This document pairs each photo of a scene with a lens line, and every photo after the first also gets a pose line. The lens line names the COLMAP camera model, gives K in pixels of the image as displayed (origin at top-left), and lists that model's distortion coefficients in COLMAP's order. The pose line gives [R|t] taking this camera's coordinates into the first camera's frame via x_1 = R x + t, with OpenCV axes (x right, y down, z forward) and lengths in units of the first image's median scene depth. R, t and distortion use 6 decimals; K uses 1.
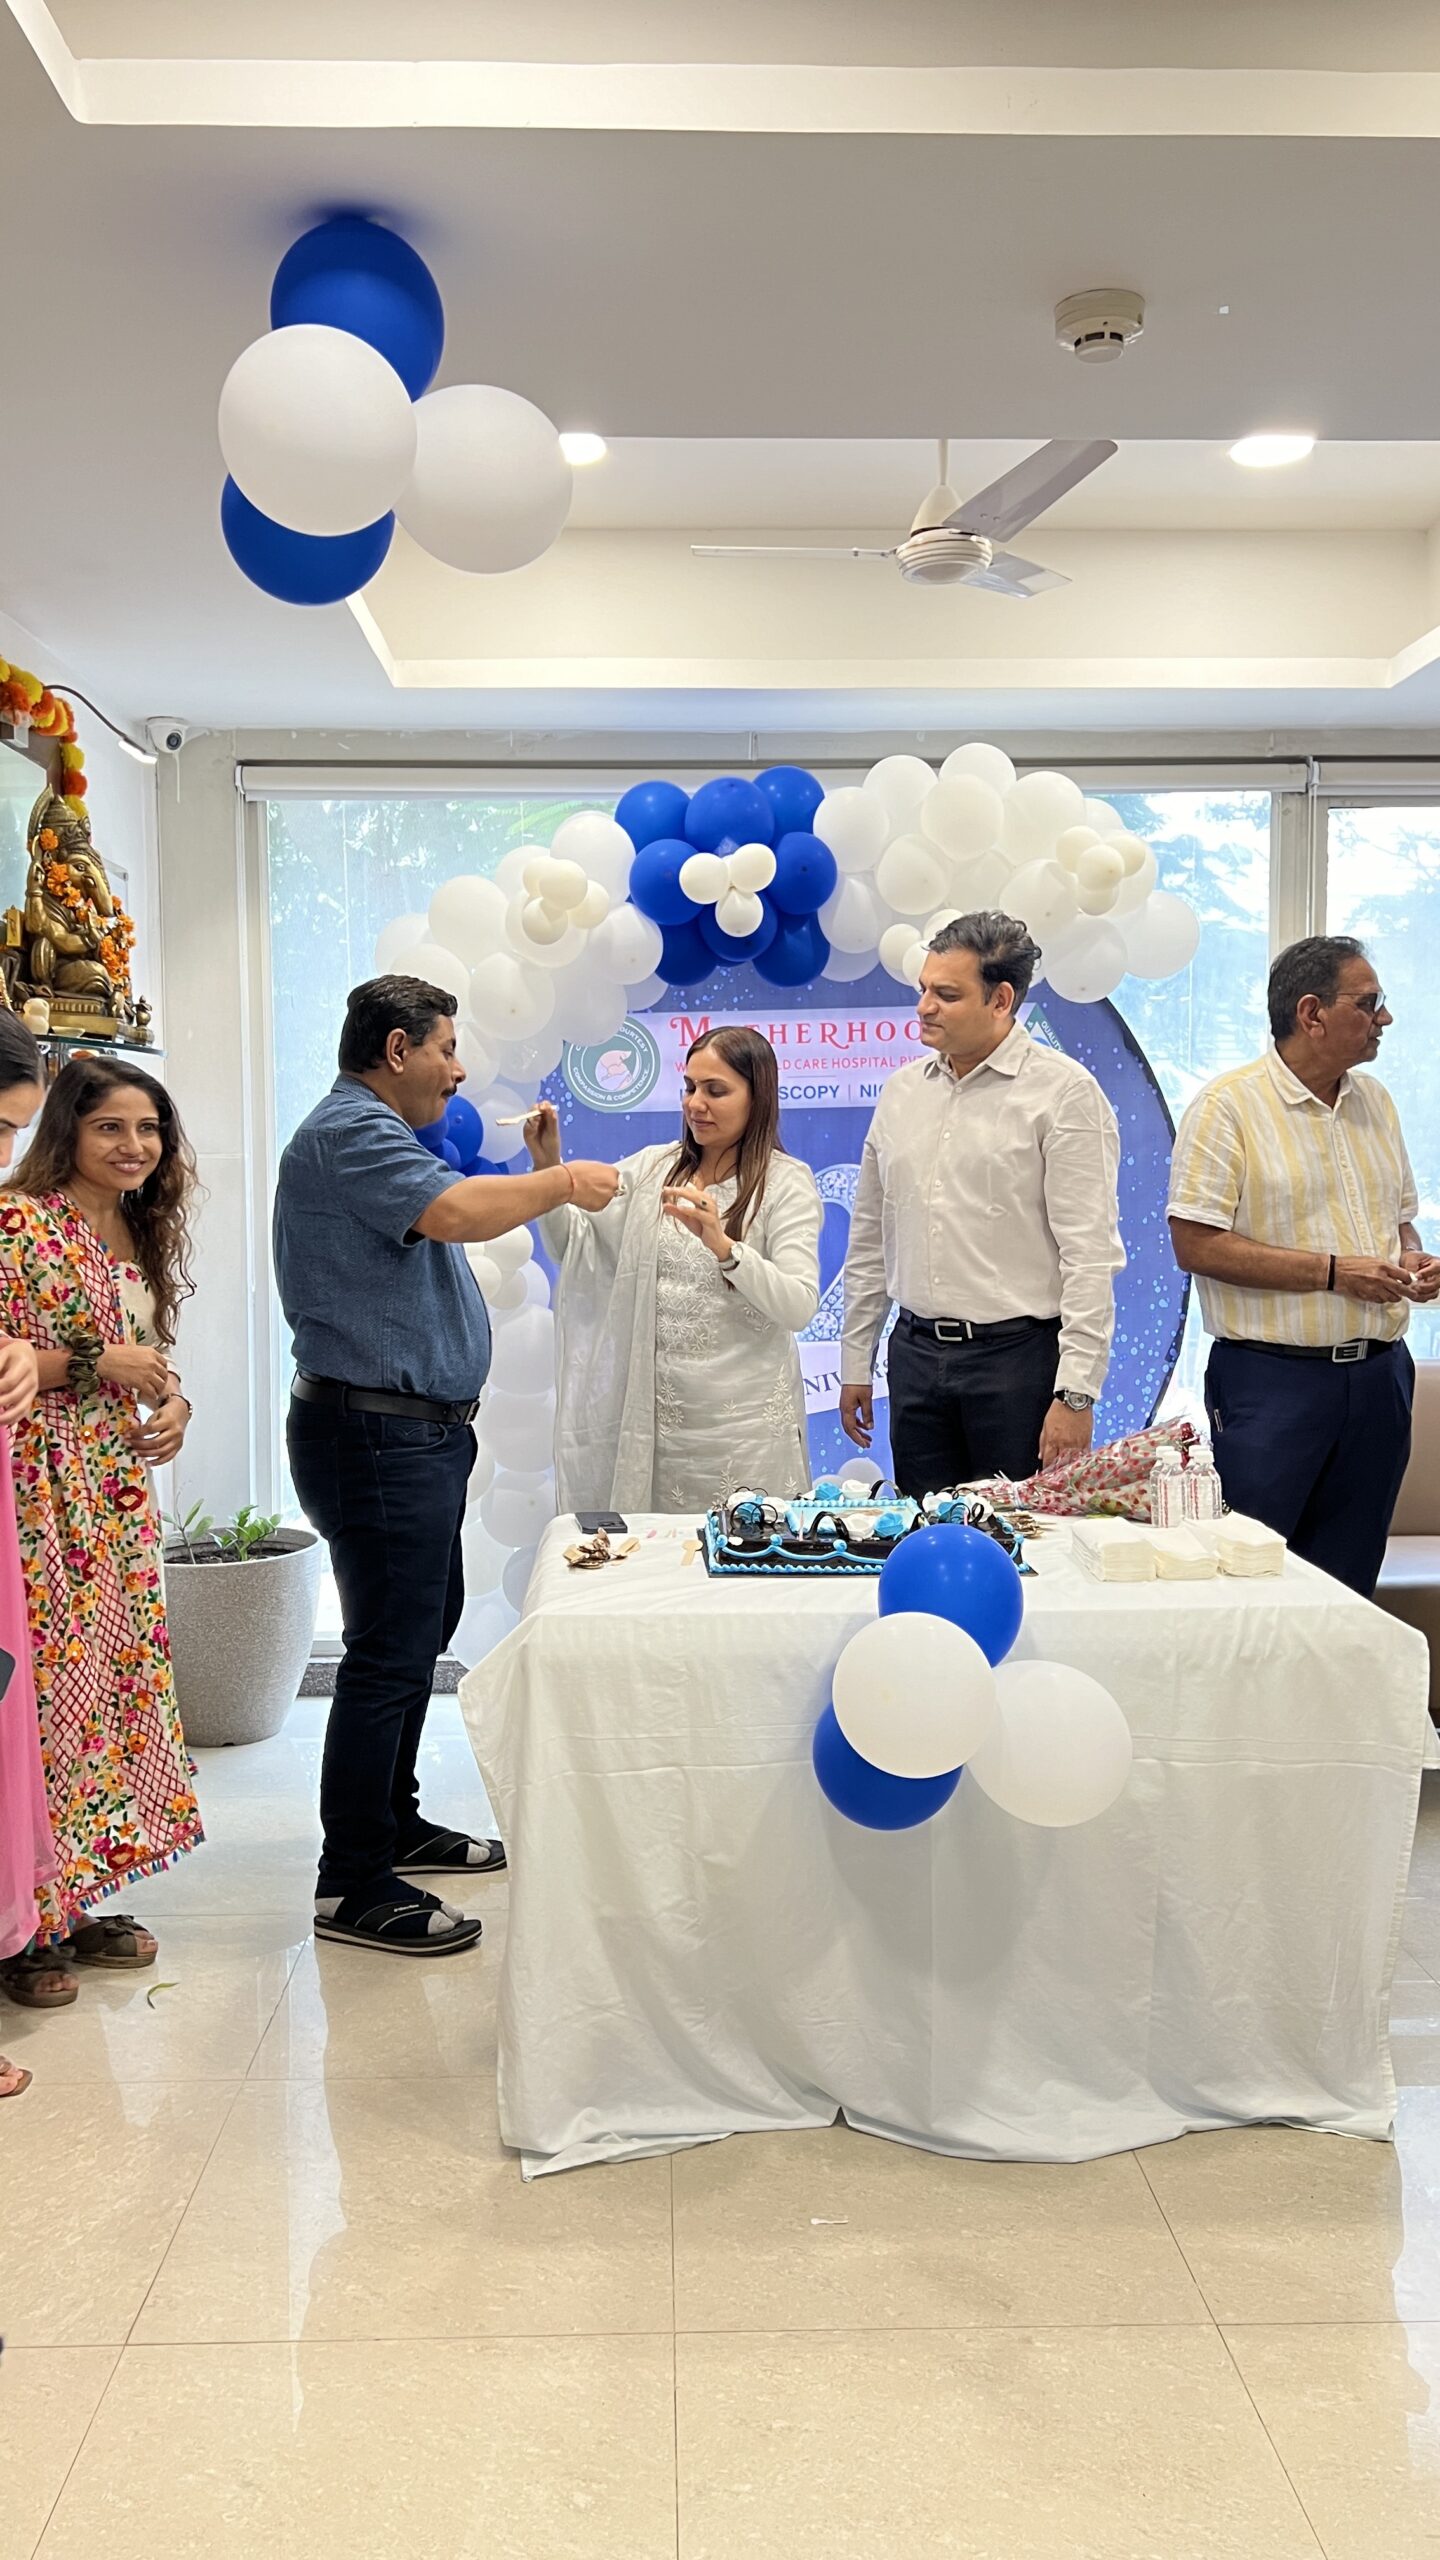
lens RADIAL K [[1879.0, 0, 696.0], [0, 1879.0, 1274.4], [0, 0, 1]] dist [0.086832, -0.129579]
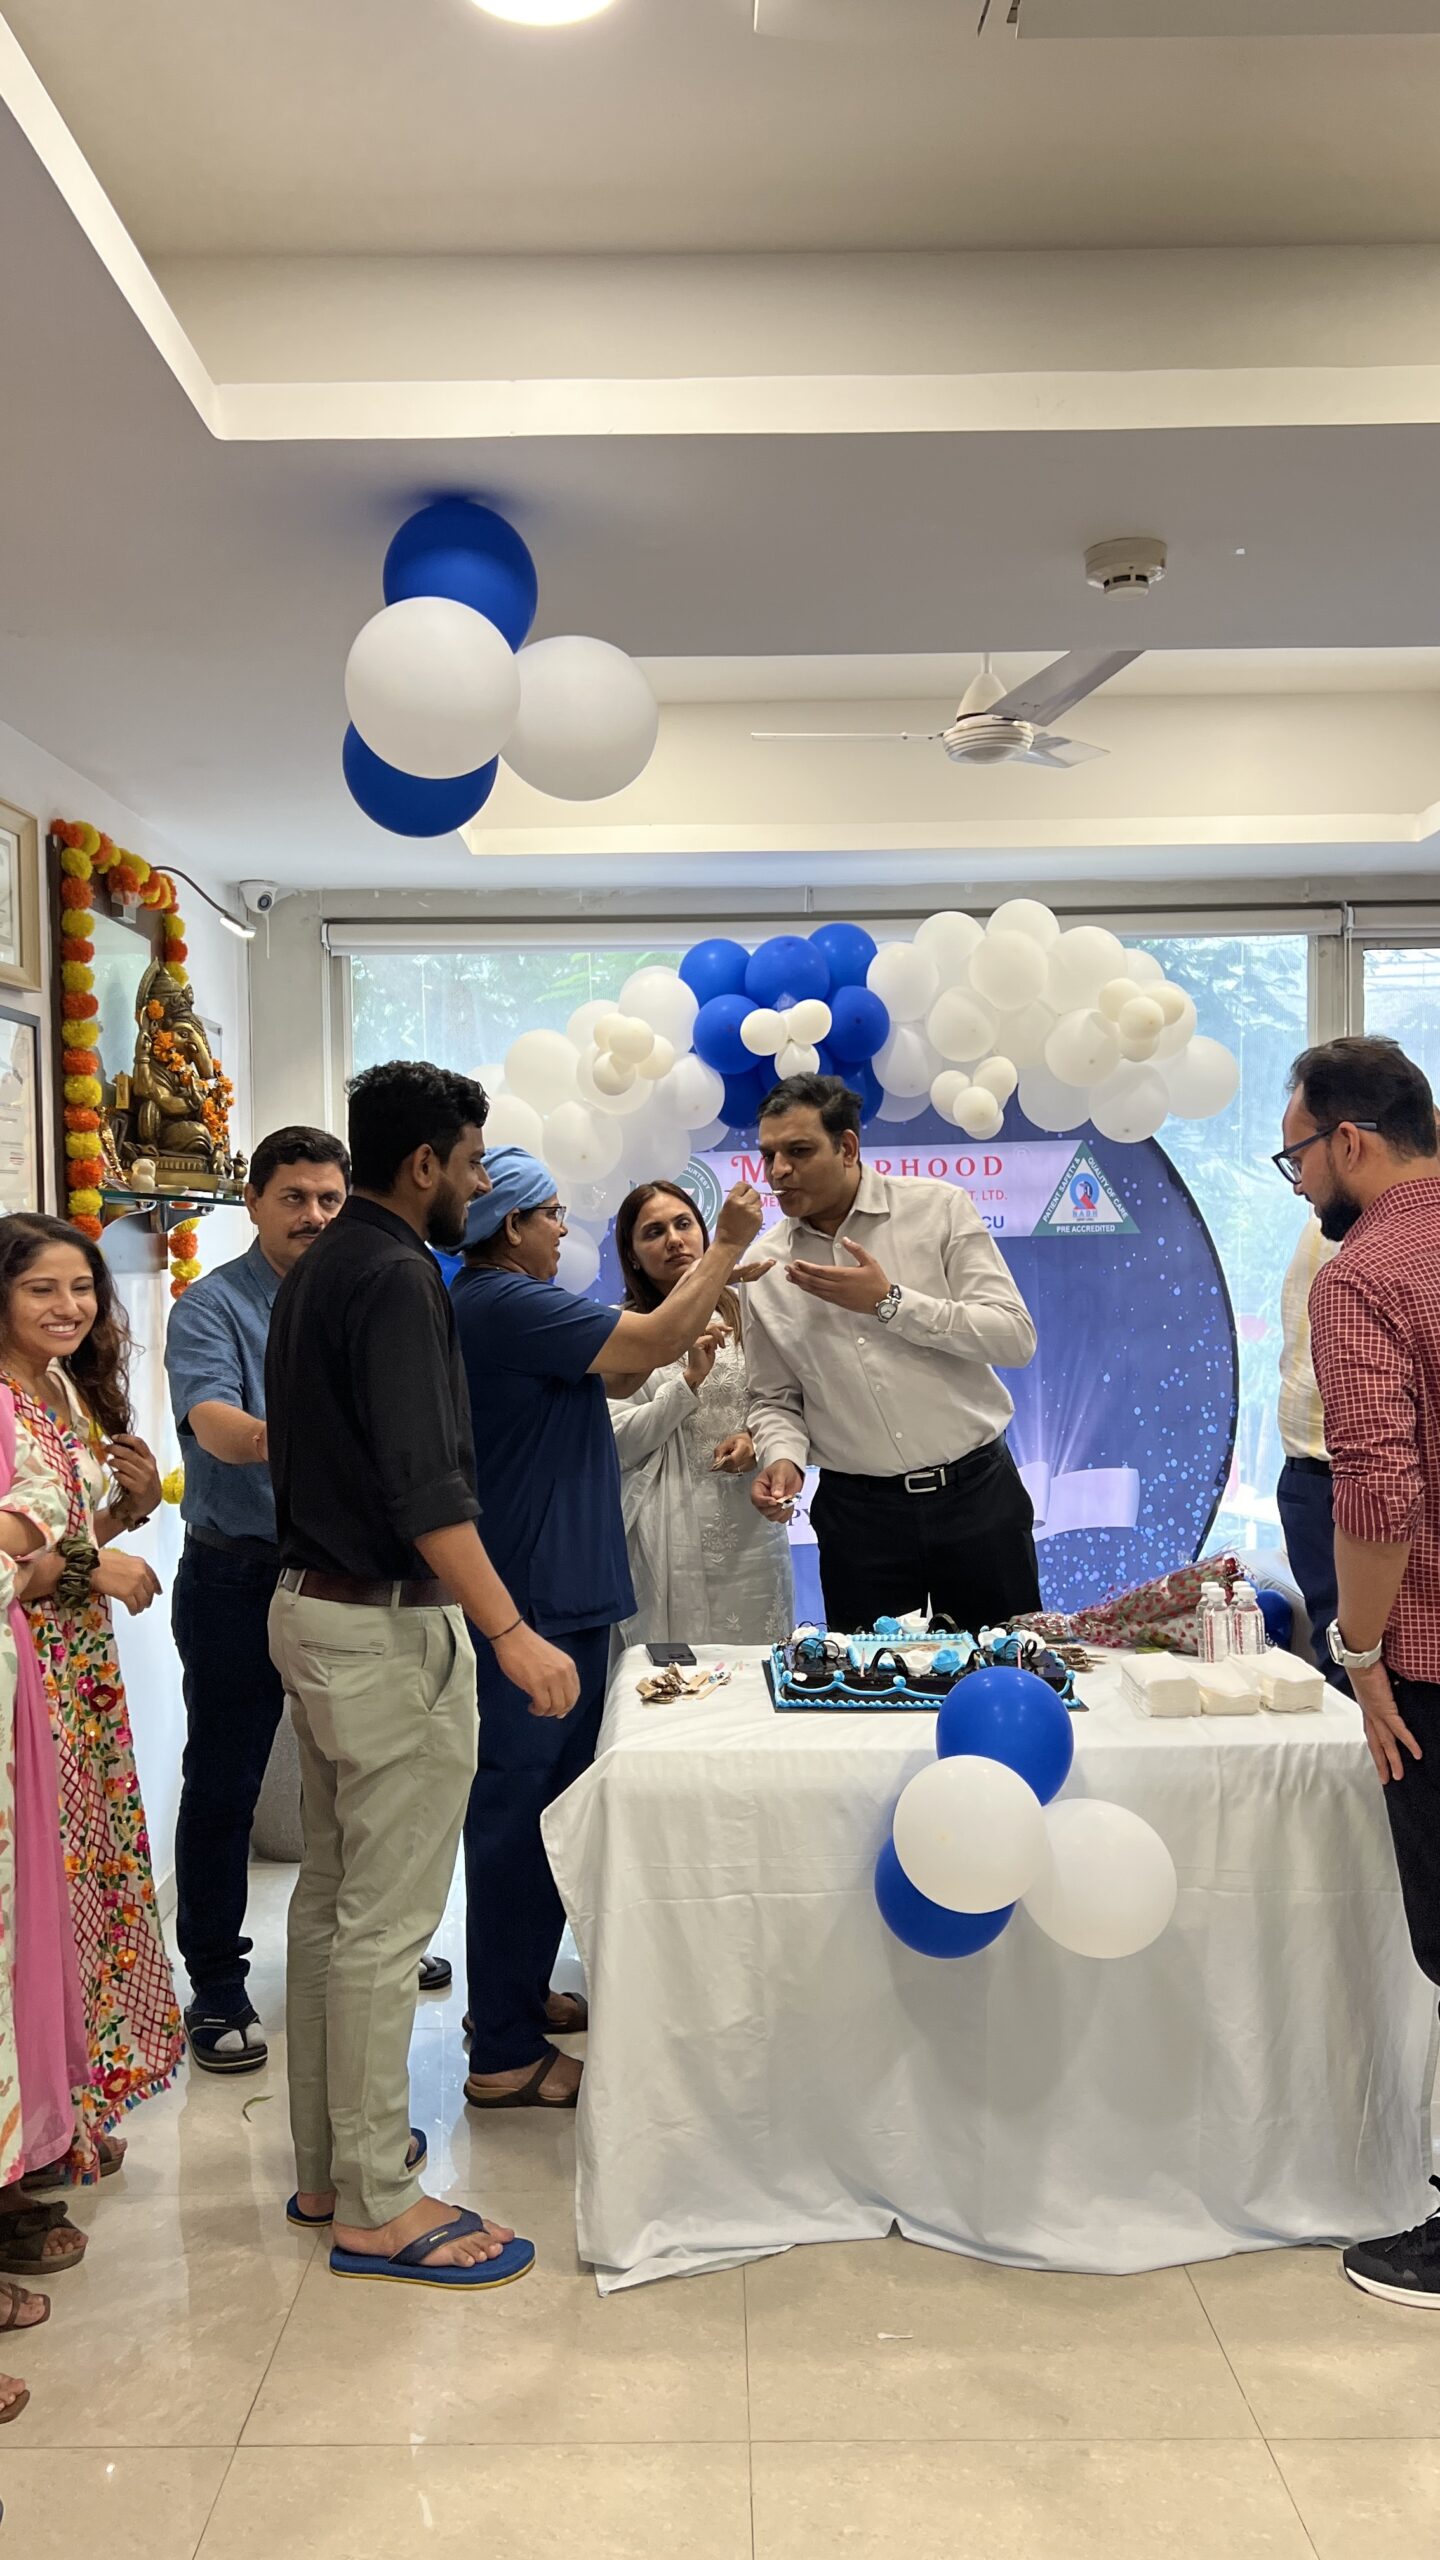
lens RADIAL K [[1879.0, 0, 693.3], [0, 1879.0, 1280.9], [0, 0, 1]] dist [0.086832, -0.129579]
pose [[0.999510, -0.005767, -0.030759, -0.003893], [0.004433, 0.999055, -0.043243, -0.026963], [0.030980, 0.043086, 0.998591, -0.053224]]
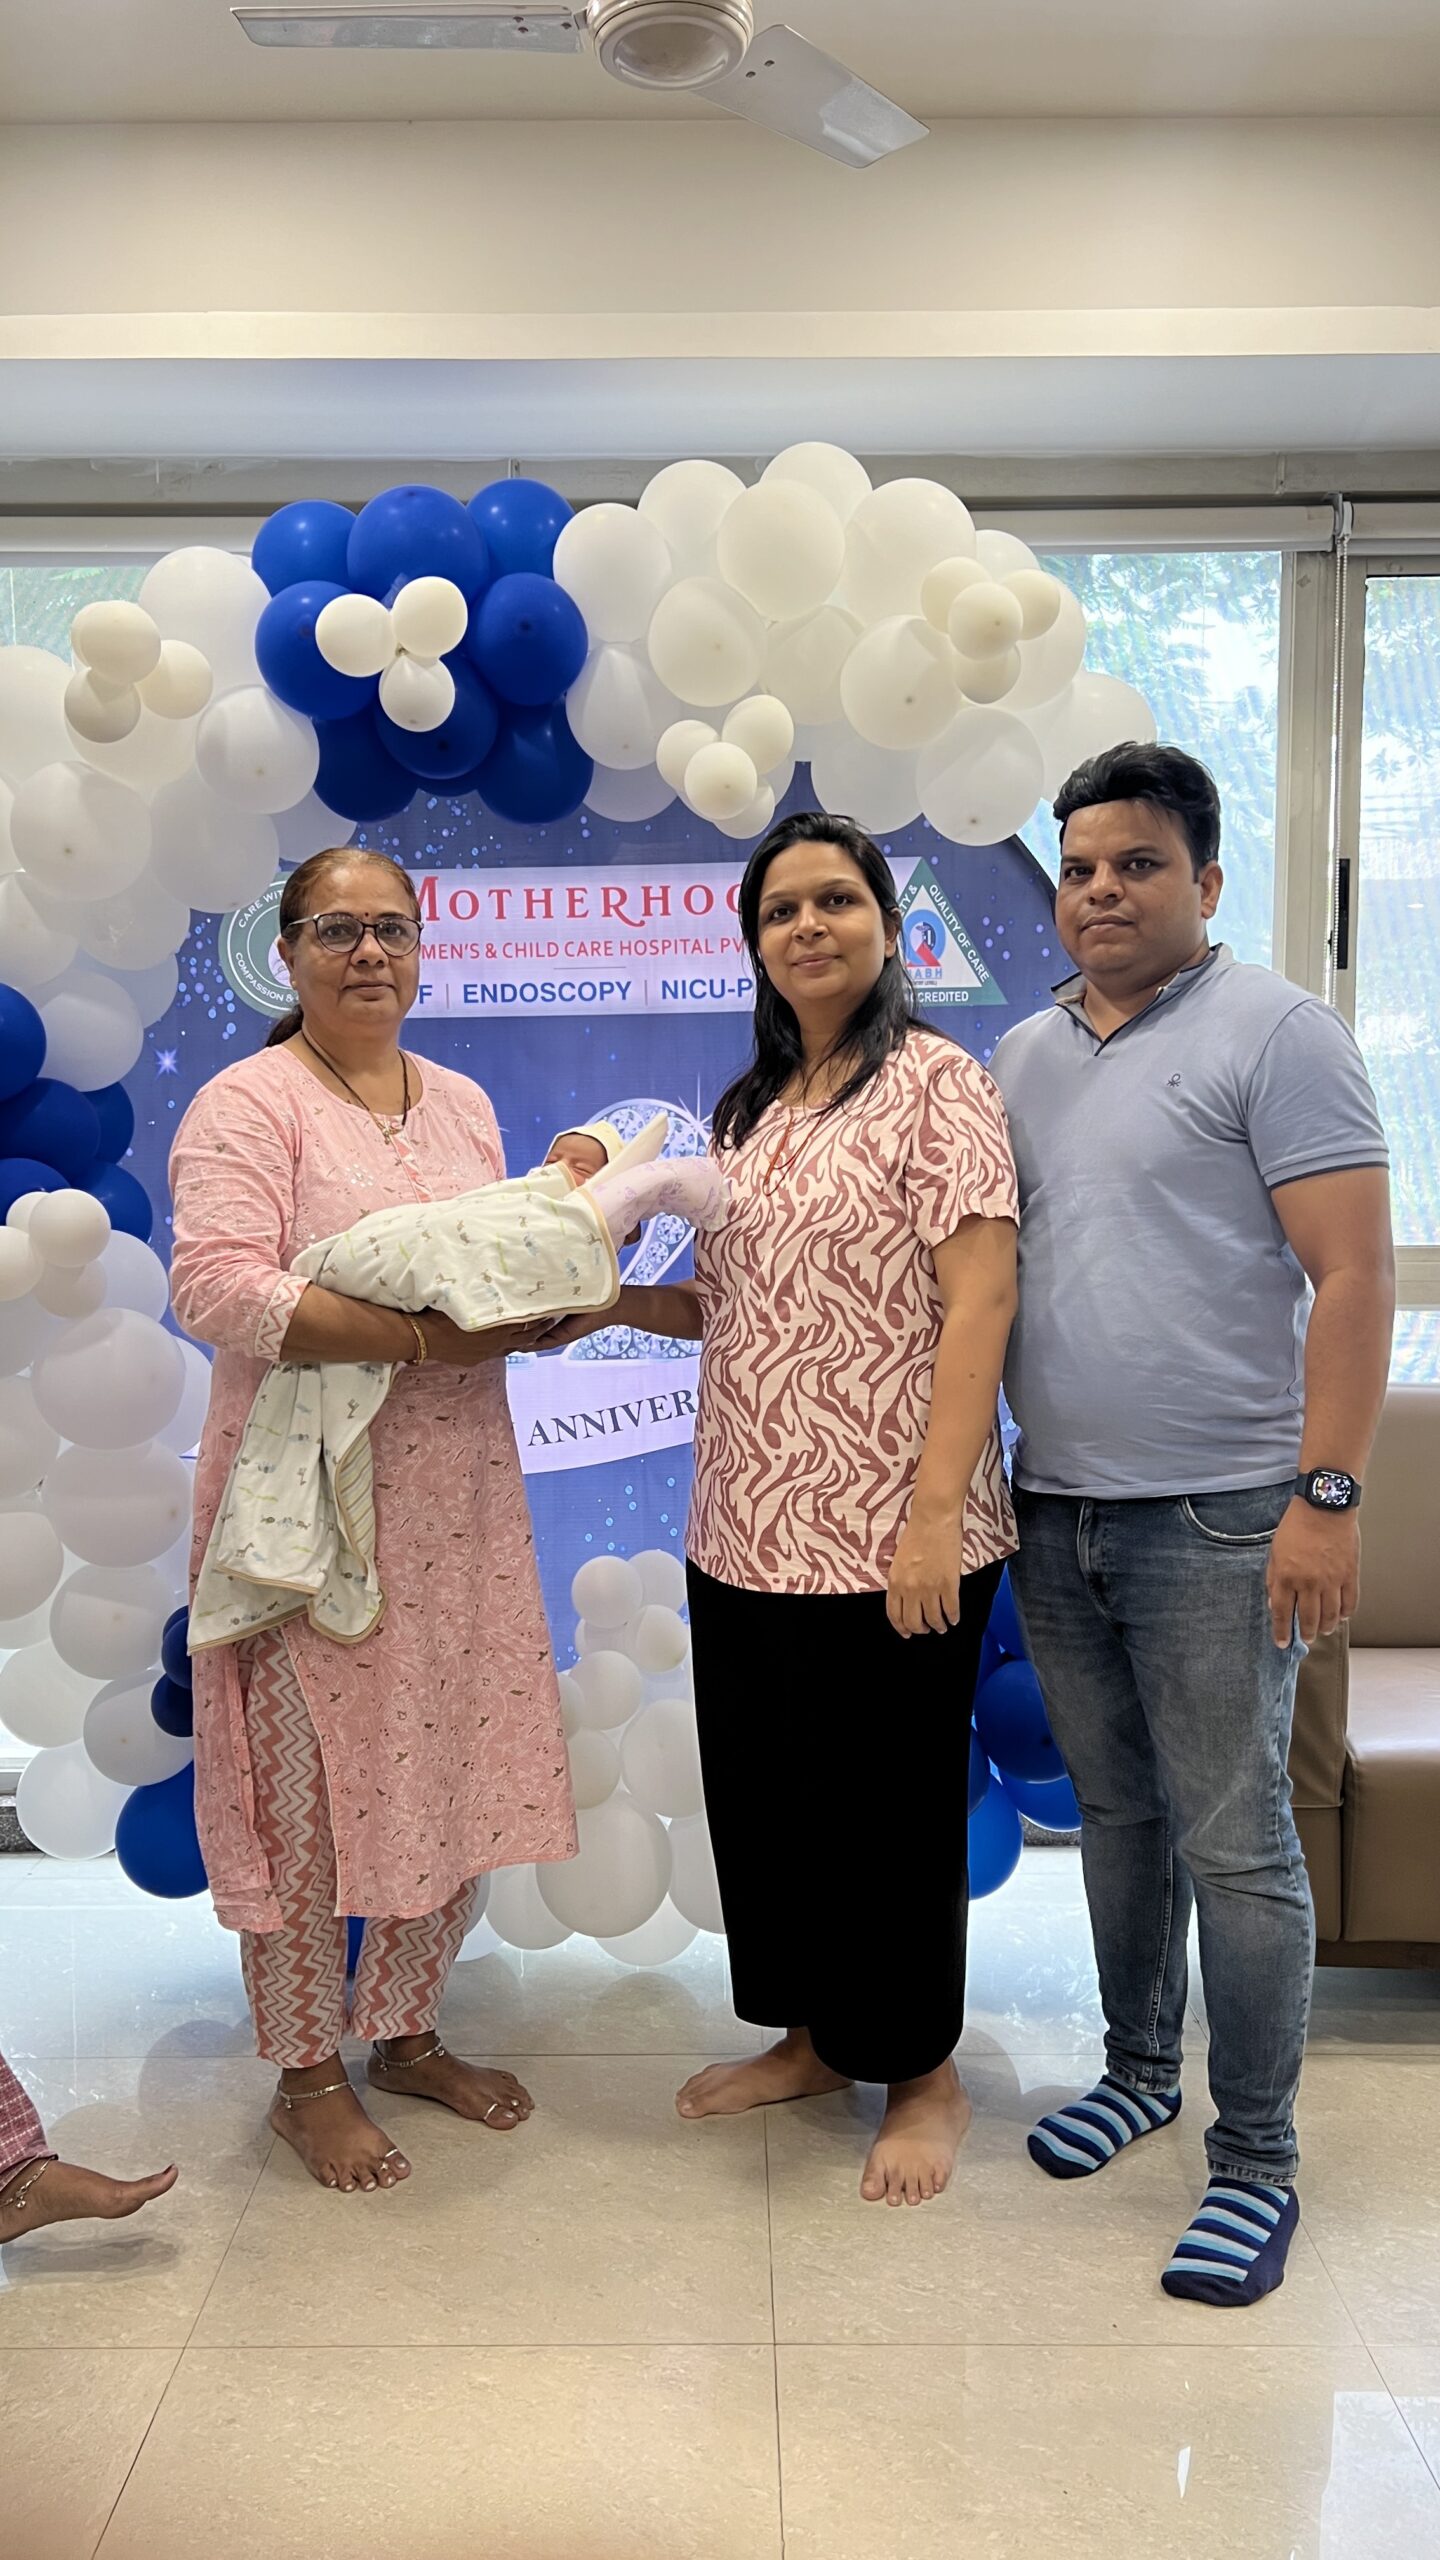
lens RADIAL K [[1879.0, 0, 716.2], [0, 1879.0, 1286.9], [0, 0, 1]] dist [0.086832, -0.129579]
pose [[0.999768, 0.001483, -0.021466, 0.148660], [-0.000875, 0.999600, 0.028278, -0.012053], [0.021499, -0.028253, 0.999370, 0.393600]]
